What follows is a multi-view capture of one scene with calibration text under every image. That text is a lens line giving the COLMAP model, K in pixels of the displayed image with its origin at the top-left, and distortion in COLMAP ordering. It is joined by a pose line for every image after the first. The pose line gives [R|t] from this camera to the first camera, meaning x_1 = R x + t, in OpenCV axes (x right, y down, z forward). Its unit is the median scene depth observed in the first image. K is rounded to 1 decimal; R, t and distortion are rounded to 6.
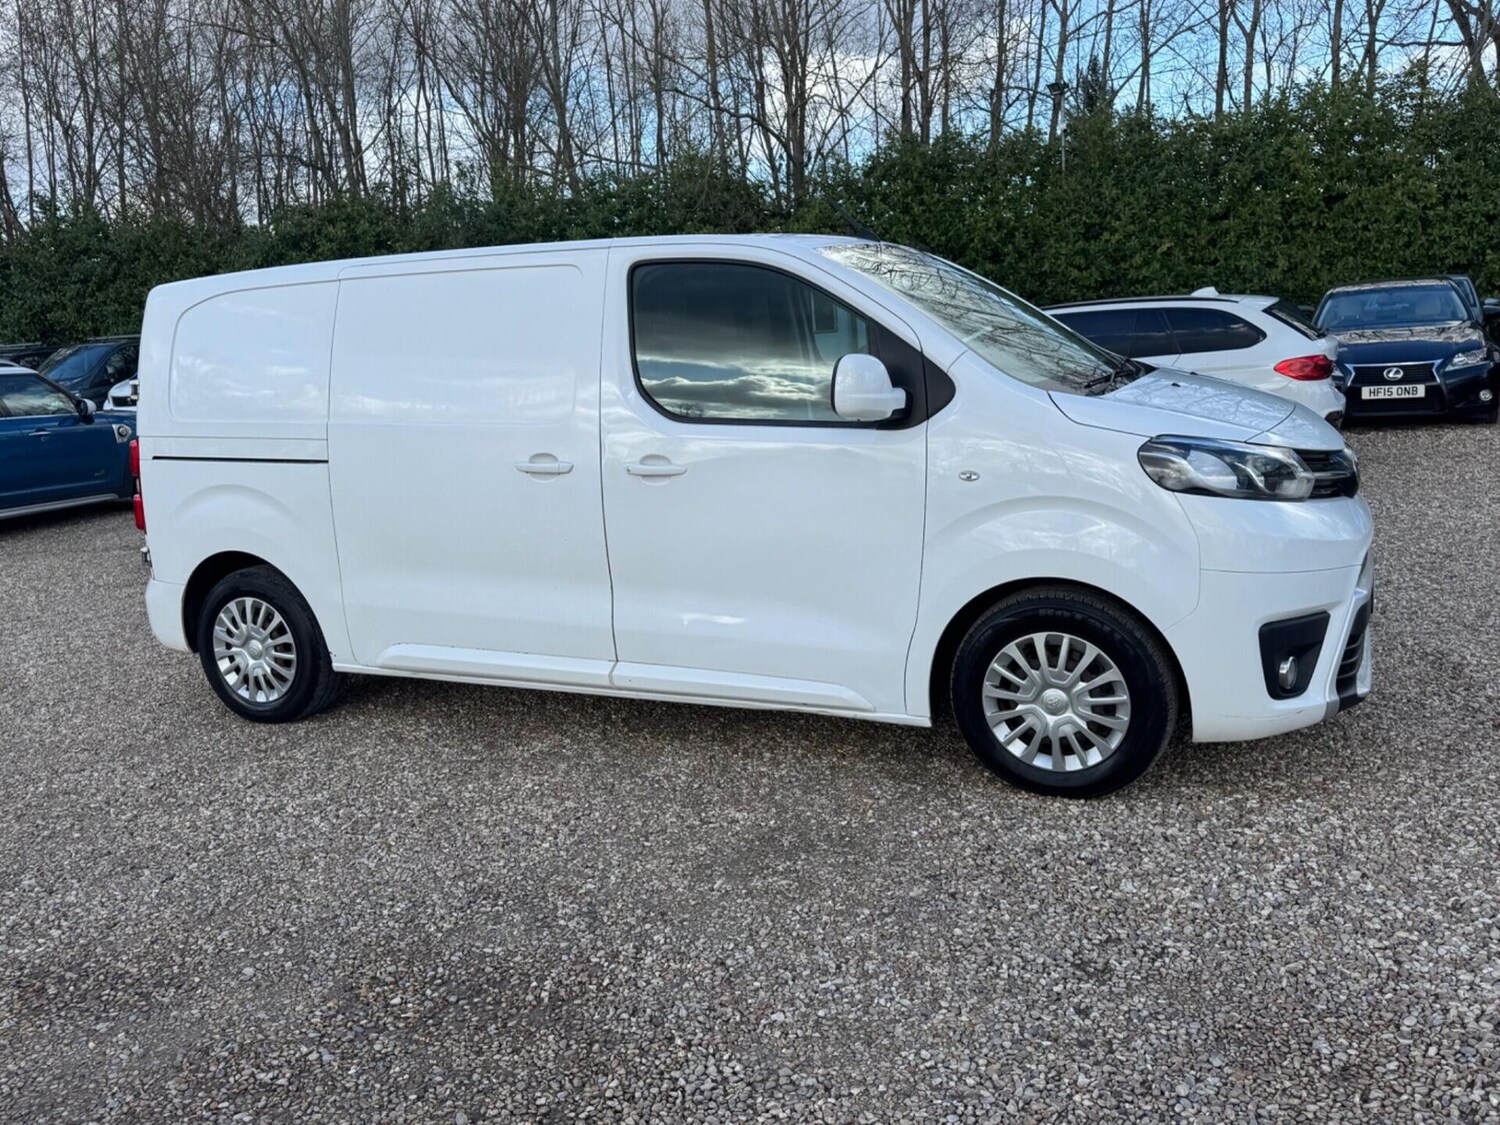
lens RADIAL K [[1291.4, 0, 750.0], [0, 1291.4, 562.5], [0, 0, 1]] dist [0.096868, -0.160062]
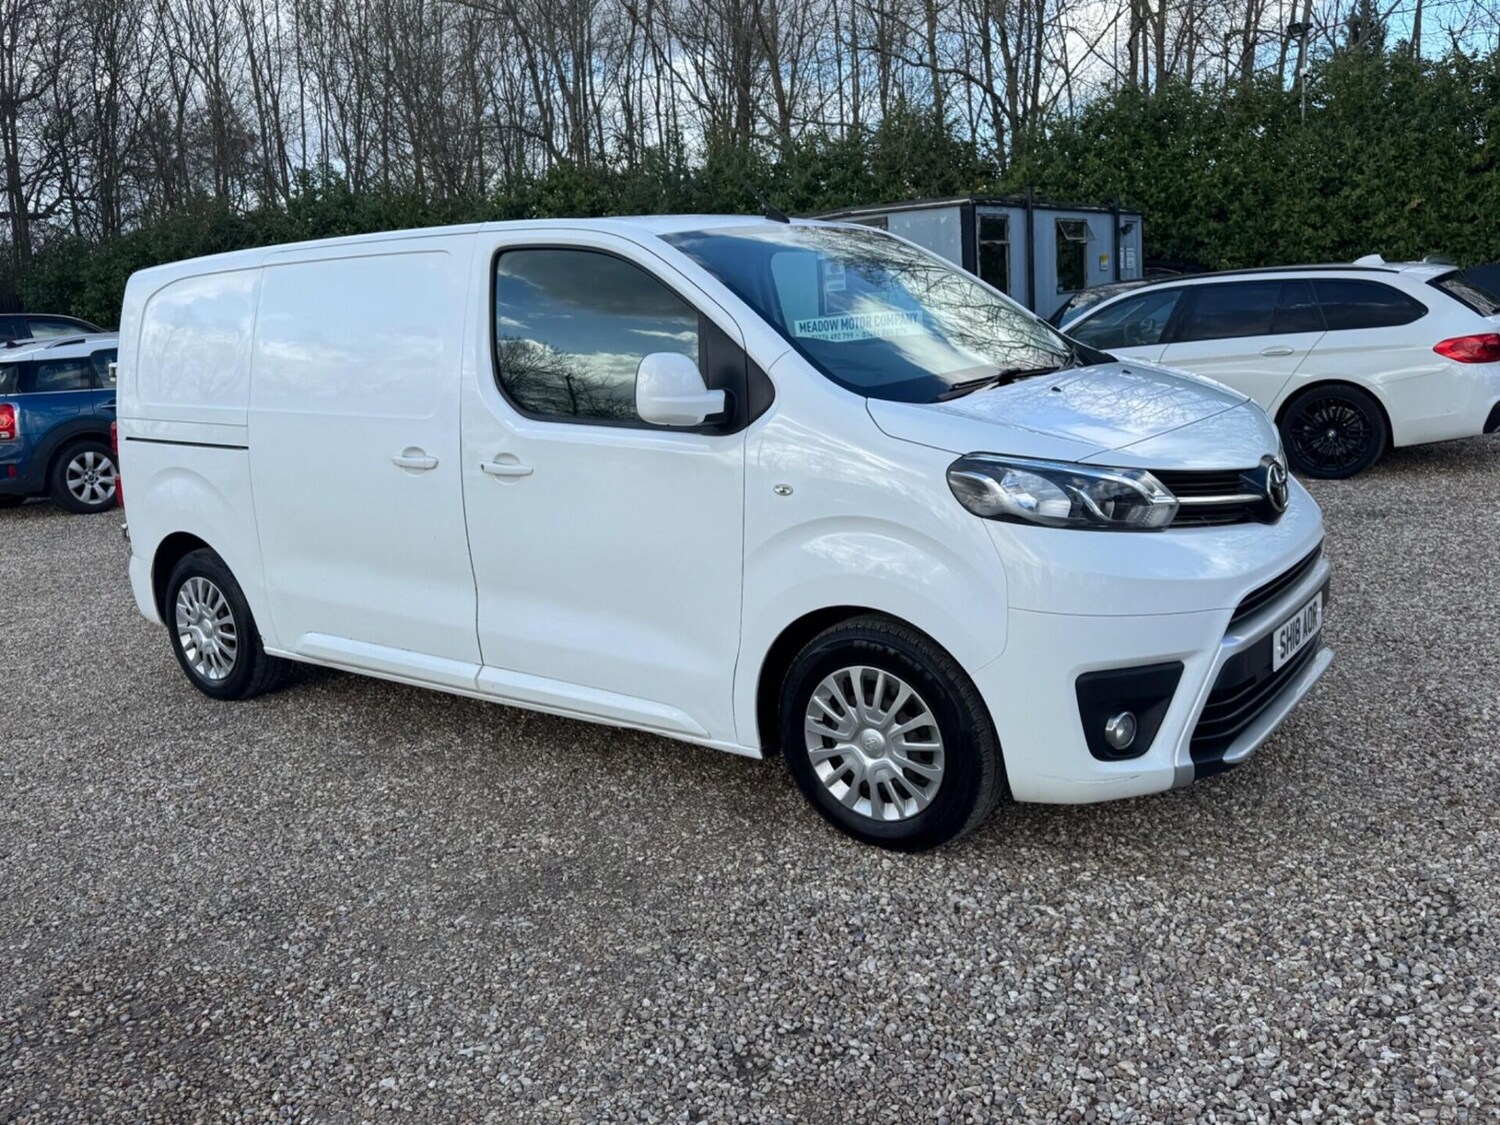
lens RADIAL K [[1289.0, 0, 750.1], [0, 1289.0, 572.0], [0, 0, 1]] dist [0.092379, -0.141822]
pose [[0.979115, 0.041484, -0.199030, 0.304145], [-0.034350, 0.998642, 0.039169, -0.040572], [0.200384, -0.031514, 0.979210, 0.104595]]
